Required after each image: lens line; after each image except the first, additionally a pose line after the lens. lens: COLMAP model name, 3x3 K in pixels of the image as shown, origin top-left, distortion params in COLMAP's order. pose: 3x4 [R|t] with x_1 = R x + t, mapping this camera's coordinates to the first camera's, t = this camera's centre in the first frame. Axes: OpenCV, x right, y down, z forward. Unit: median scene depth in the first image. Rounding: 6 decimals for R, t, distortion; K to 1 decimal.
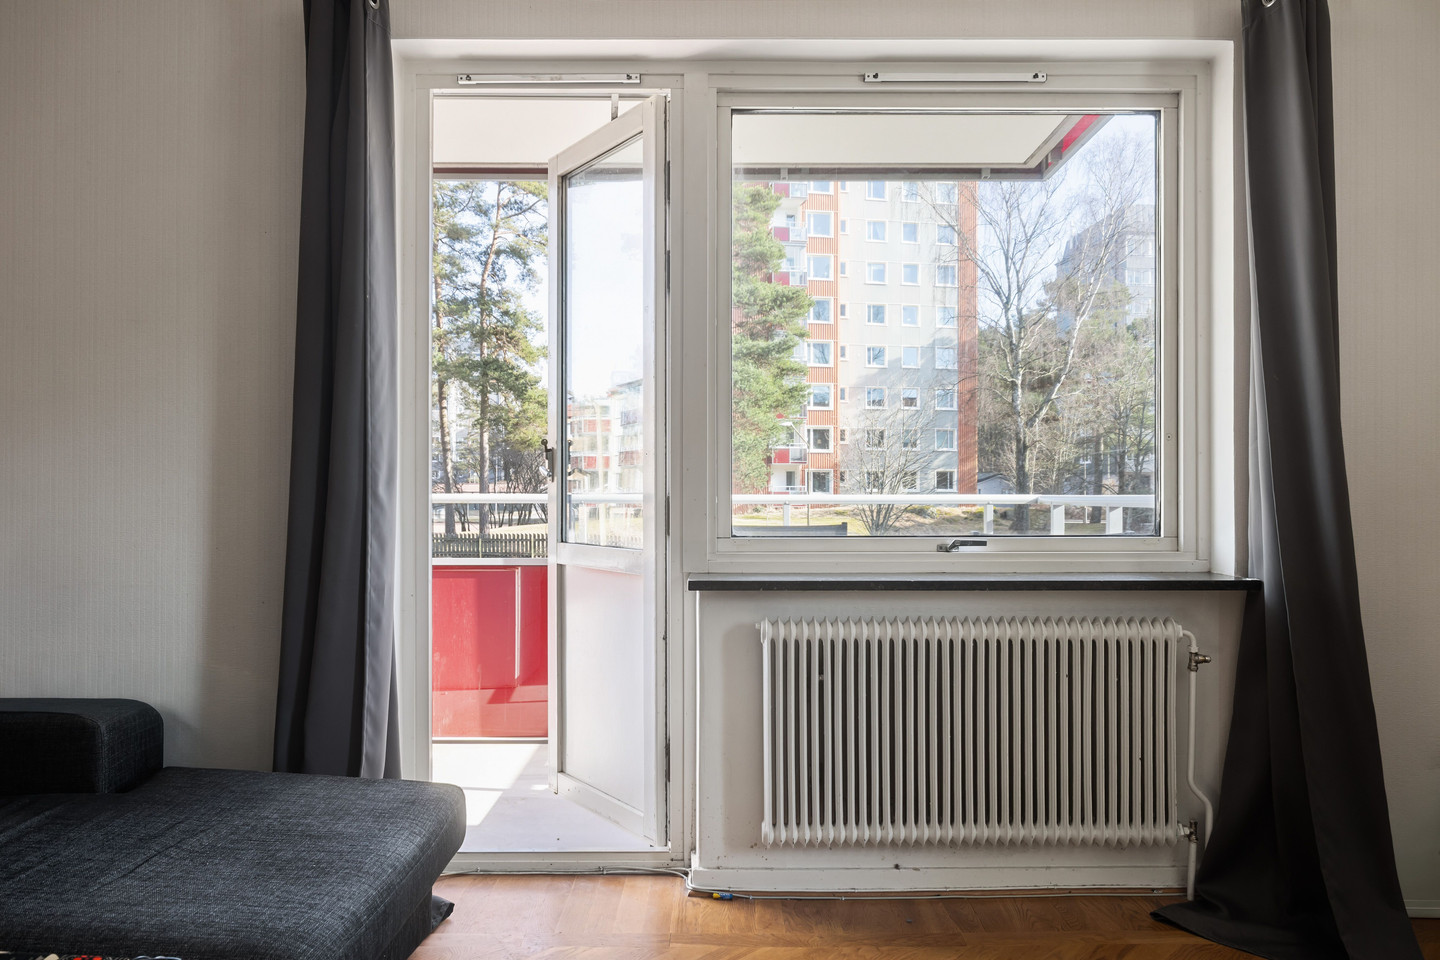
lens RADIAL K [[991.8, 0, 709.0], [0, 991.8, 489.5], [0, 0, 1]] dist [-0.002159, 0.000849]
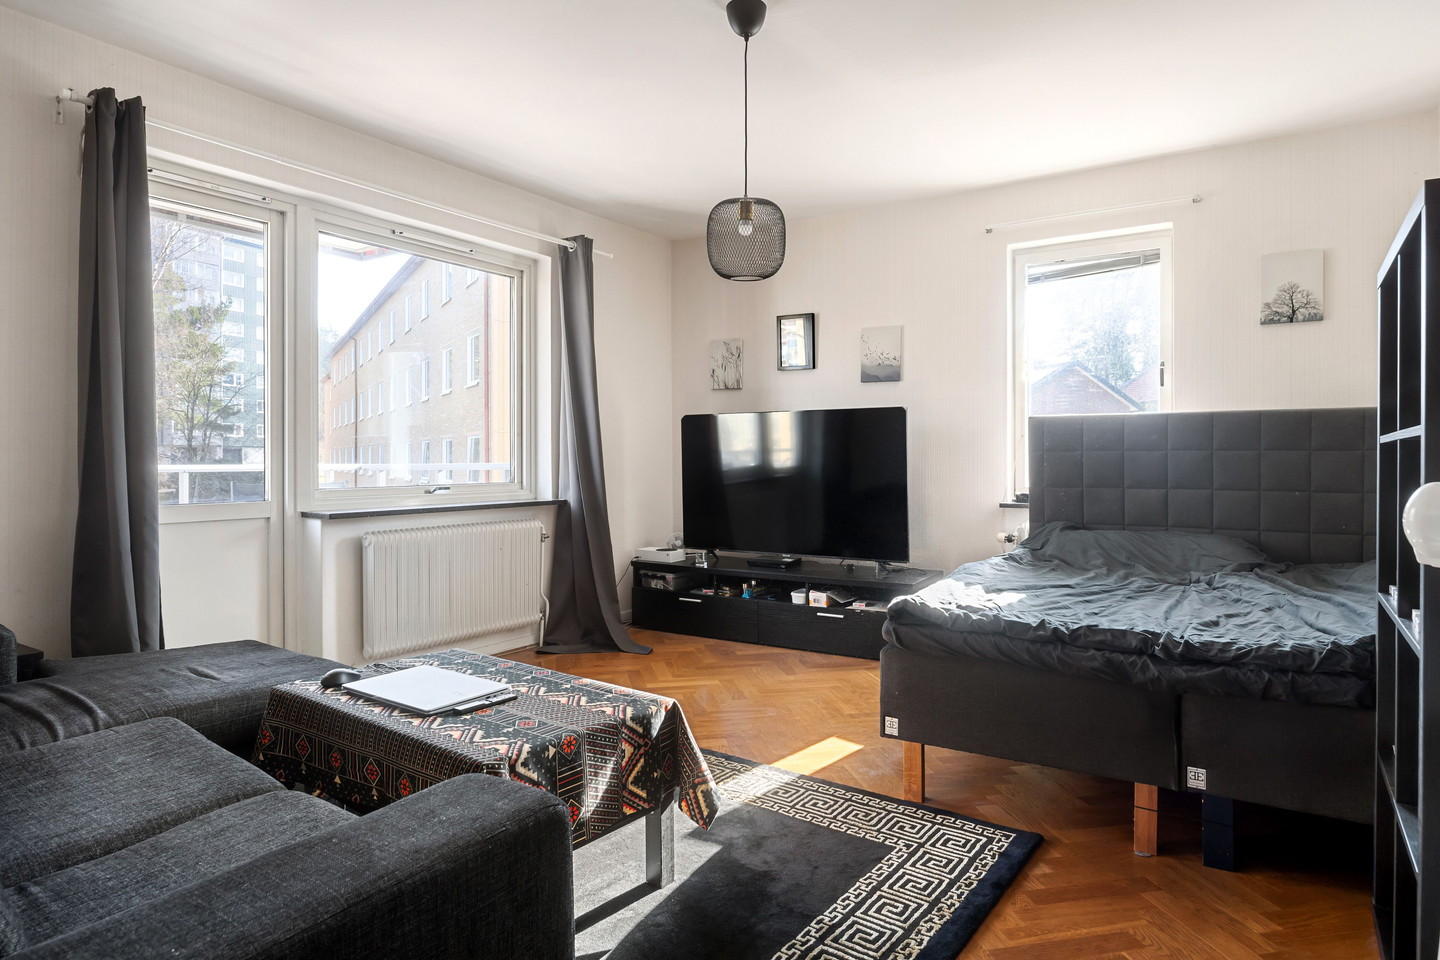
lens RADIAL K [[824.8, 0, 718.7], [0, 824.8, 473.6], [0, 0, 1]] dist [0.002219, 0.000248]
pose [[0.556949, -0.012912, 0.830446, -0.794974], [0.000567, 0.999885, 0.015166, 0.001832], [-0.830547, -0.007976, 0.556892, -0.339977]]
